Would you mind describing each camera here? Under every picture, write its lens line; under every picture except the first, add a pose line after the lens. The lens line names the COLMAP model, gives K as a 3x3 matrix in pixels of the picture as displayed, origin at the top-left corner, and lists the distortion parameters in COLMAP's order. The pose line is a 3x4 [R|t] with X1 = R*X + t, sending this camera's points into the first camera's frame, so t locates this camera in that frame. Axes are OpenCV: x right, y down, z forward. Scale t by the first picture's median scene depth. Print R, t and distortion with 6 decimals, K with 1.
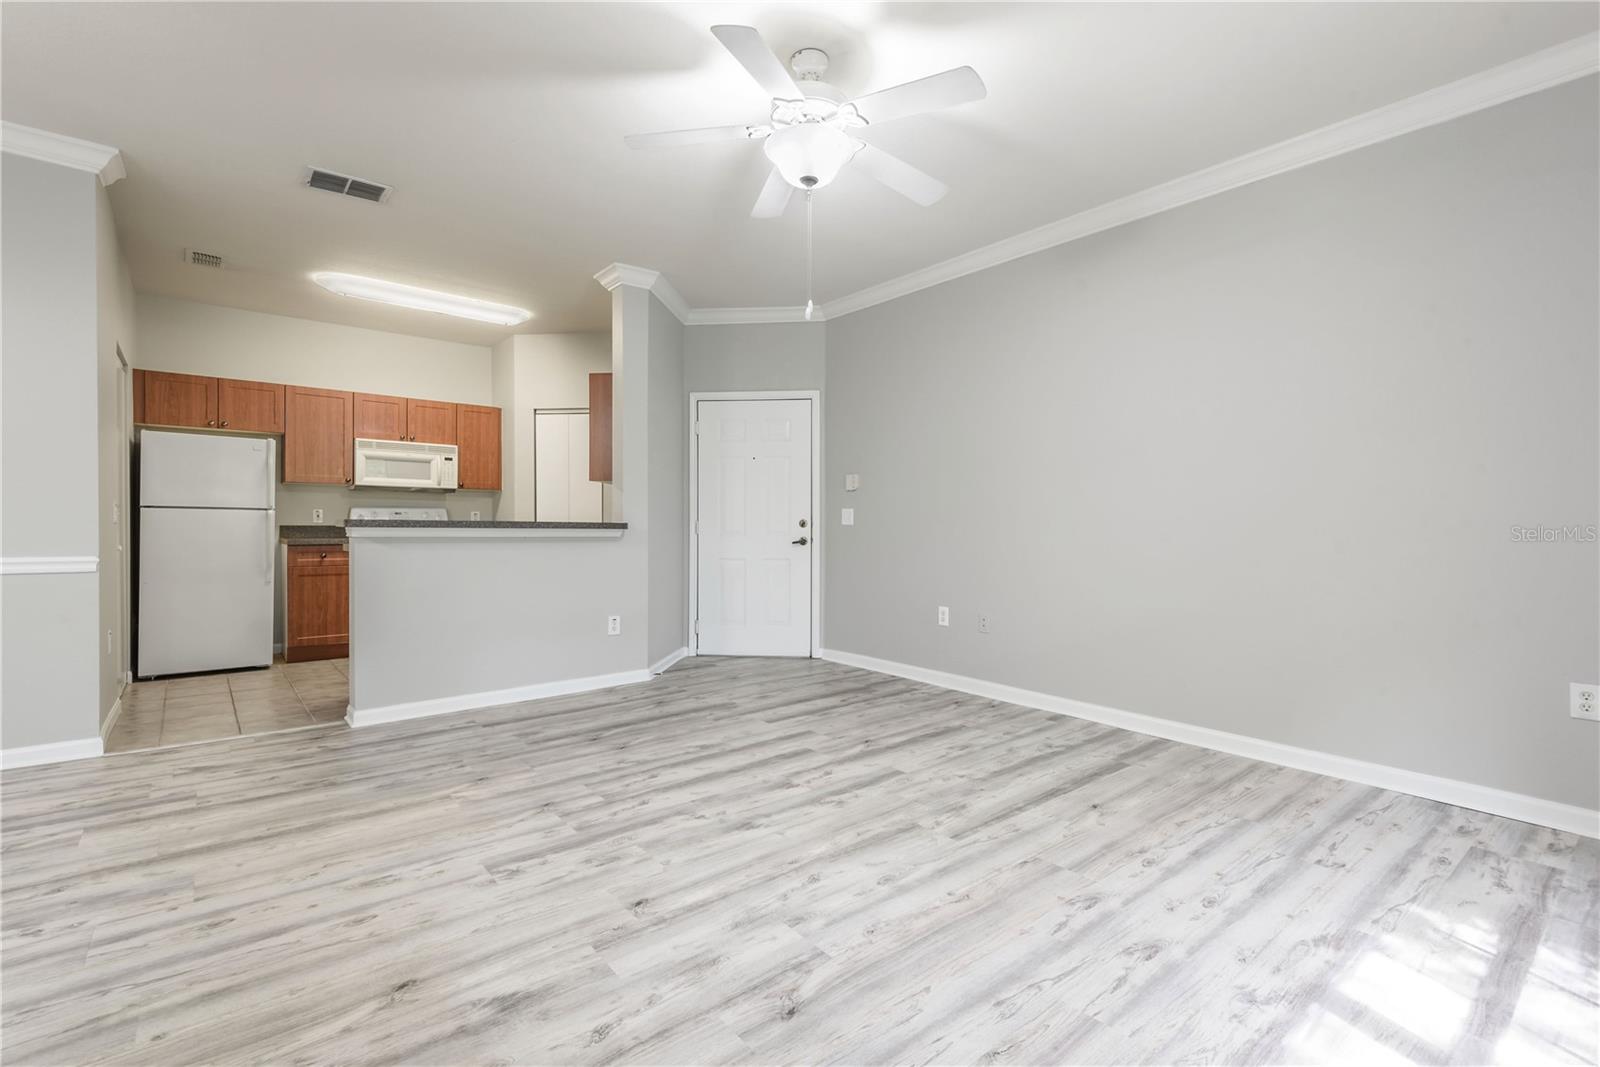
lens RADIAL K [[745.0, 0, 807.9], [0, 745.0, 529.4], [0, 0, 1]] dist [0.027553, -0.012703]
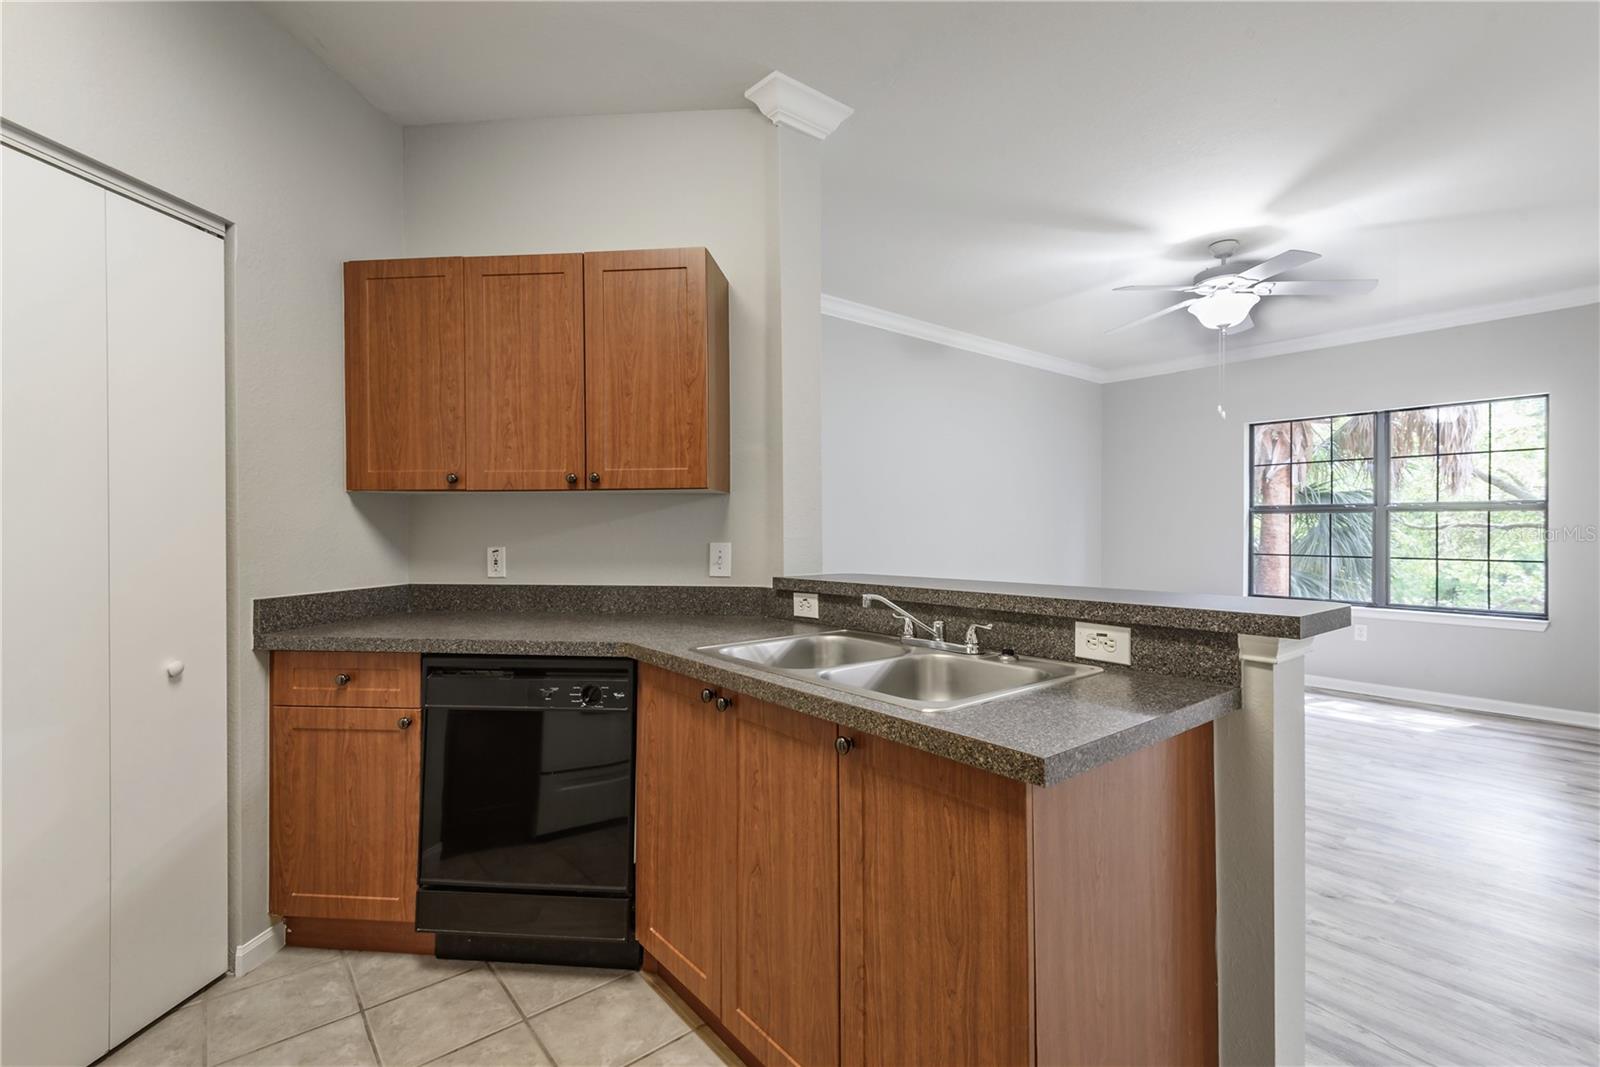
lens RADIAL K [[717.8, 0, 818.1], [0, 717.8, 530.5], [0, 0, 1]] dist [0.023067, -0.006062]
pose [[-0.011008, -0.009682, 0.999893, -1.163957], [0.008990, 0.999912, 0.009781, -0.068296], [-0.999899, 0.009096, -0.010920, 1.505228]]
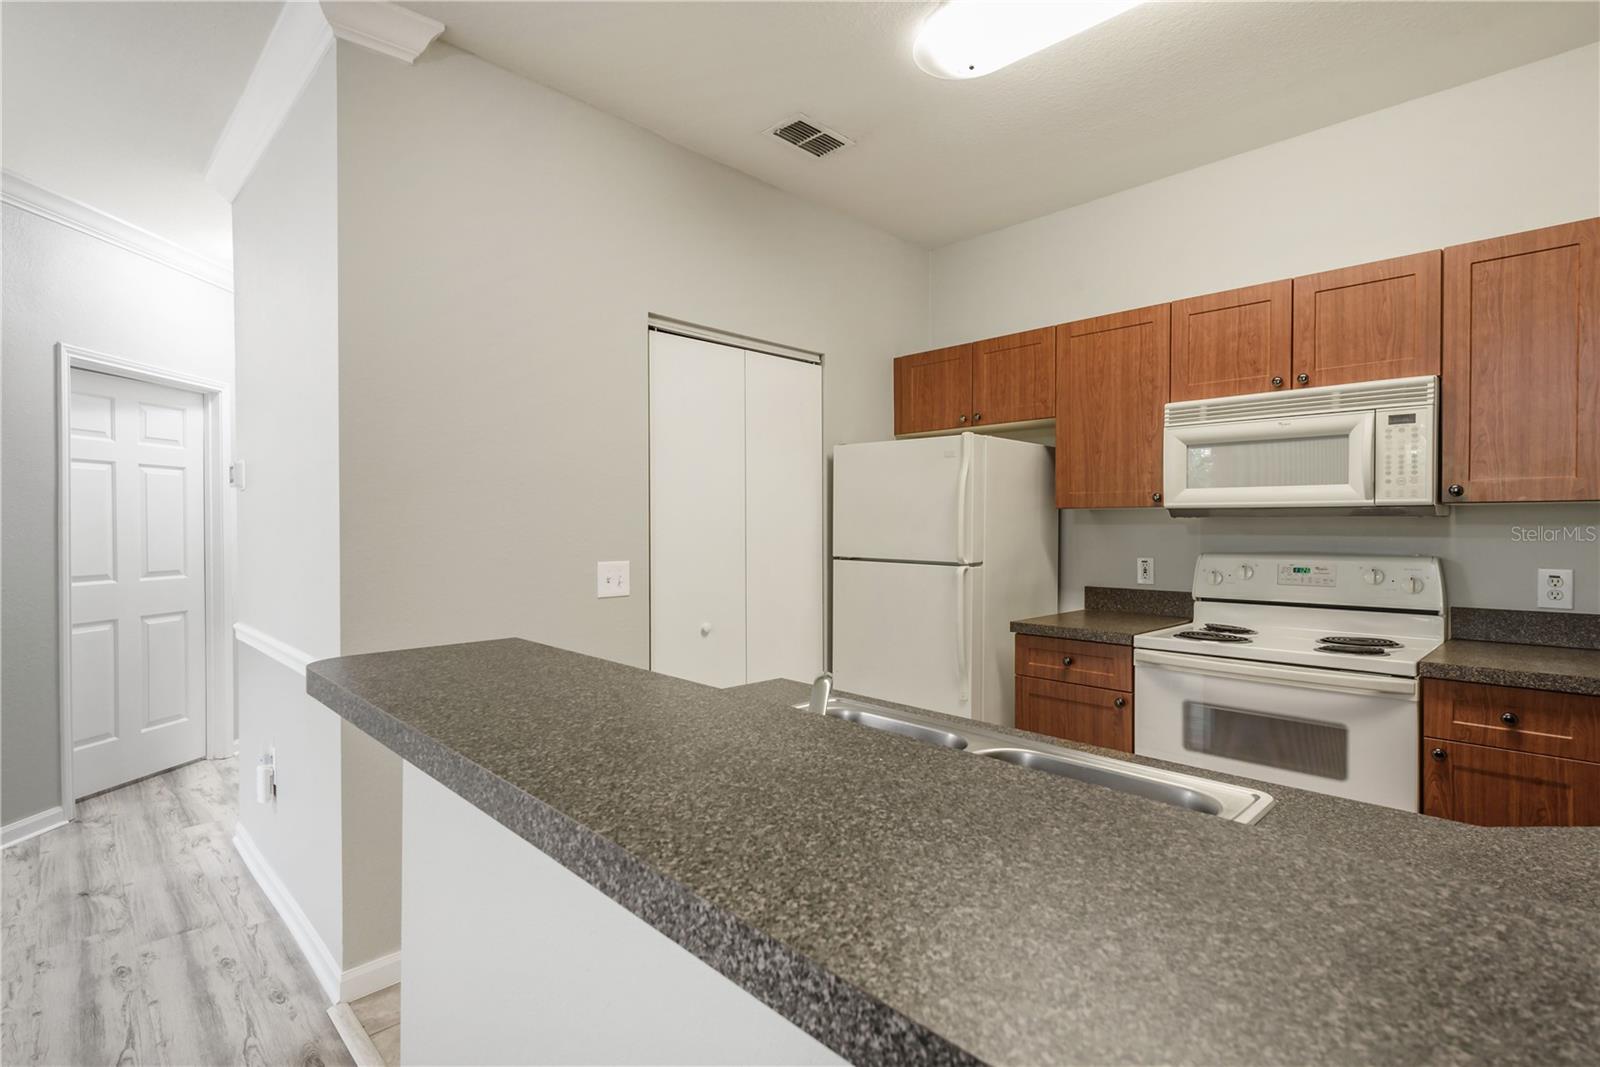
lens RADIAL K [[765.0, 0, 804.4], [0, 765.0, 535.9], [0, 0, 1]] dist [0.001700, -0.000420]
pose [[0.088308, 0.003604, -0.996087, -0.305228], [-0.008653, 0.999958, 0.002851, -0.077029], [0.996056, 0.008367, 0.088336, 1.383192]]
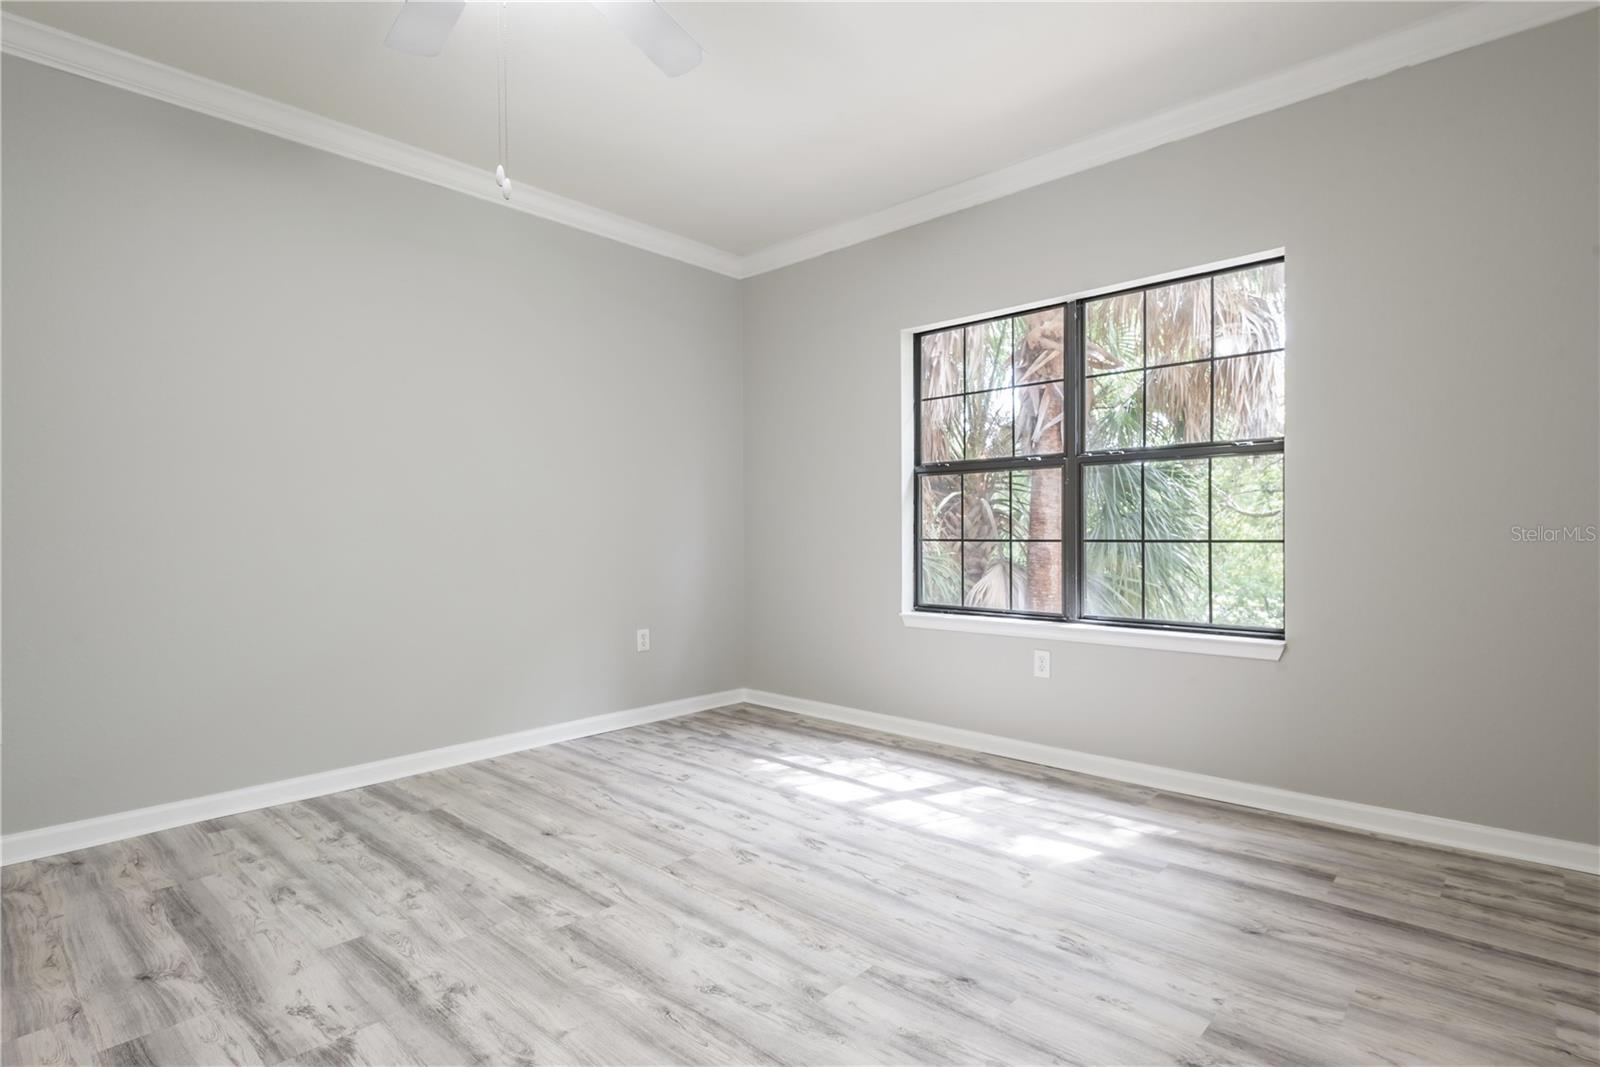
lens RADIAL K [[818.1, 0, 825.5], [0, 818.1, 541.6], [0, 0, 1]] dist [0.014662, -0.000460]
pose [[-0.143115, -0.026929, 0.989340, -0.598484], [0.021784, 0.999302, 0.030351, -0.019227], [-0.989466, 0.025895, -0.142428, 0.698893]]
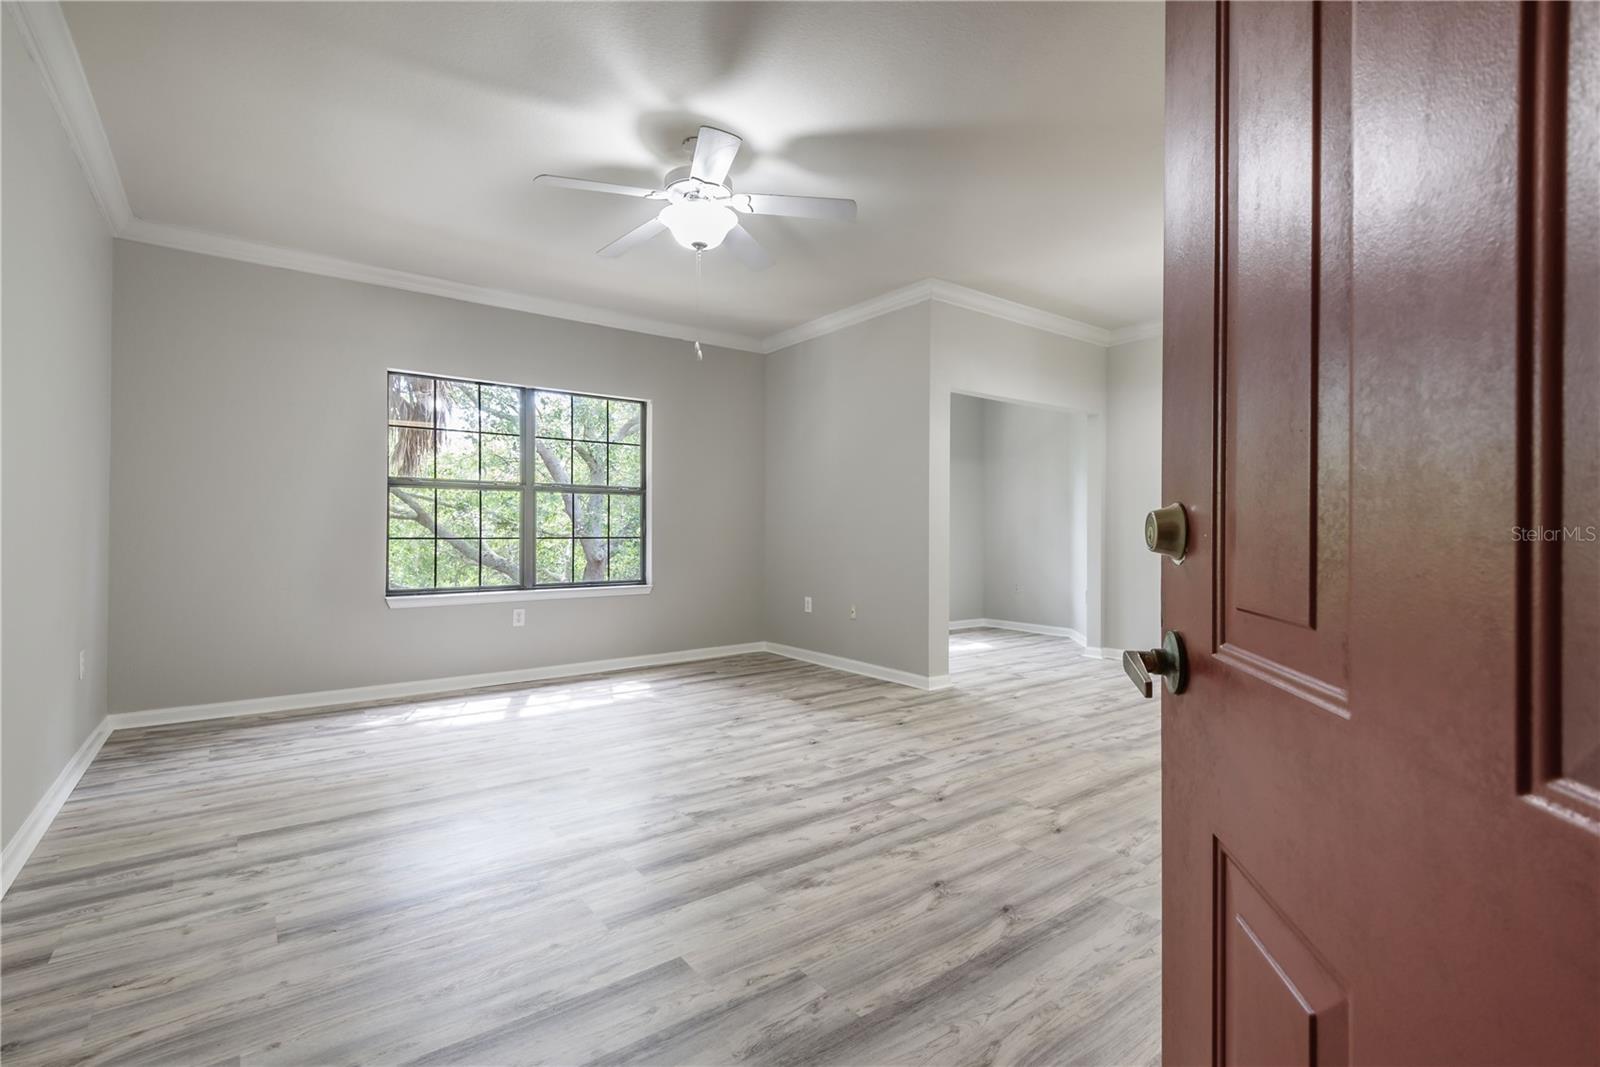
lens RADIAL K [[726.6, 0, 805.2], [0, 726.6, 491.2], [0, 0, 1]] dist [0.019918, -0.000943]
pose [[-0.999139, -0.006350, 0.041005, -0.177692], [-0.008188, 0.998962, -0.044805, -0.007351], [-0.040678, -0.045102, -0.998154, 1.789619]]
